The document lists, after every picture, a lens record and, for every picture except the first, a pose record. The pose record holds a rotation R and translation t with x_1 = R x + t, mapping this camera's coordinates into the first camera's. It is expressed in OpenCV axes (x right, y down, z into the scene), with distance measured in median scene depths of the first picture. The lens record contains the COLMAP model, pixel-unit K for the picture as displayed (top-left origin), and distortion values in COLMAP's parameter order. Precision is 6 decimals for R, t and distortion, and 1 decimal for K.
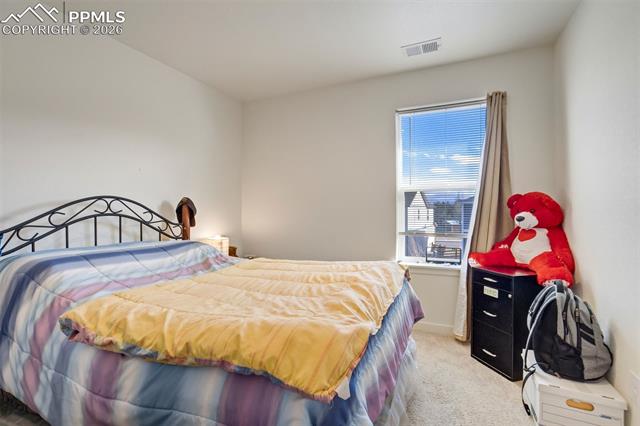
lens RADIAL K [[301.1, 0, 318.1], [0, 301.1, 210.6], [0, 0, 1]] dist [0.000683, 0.000380]
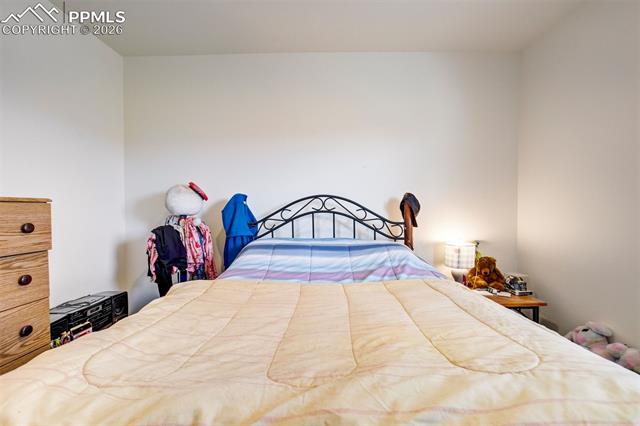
lens RADIAL K [[301.1, 0, 318.1], [0, 301.1, 210.6], [0, 0, 1]] dist [0.000683, 0.000380]
pose [[0.405232, 0.011841, -0.914137, 0.317612], [0.000950, 0.999910, 0.013374, -0.005261], [0.914213, -0.006288, 0.405184, 0.510242]]
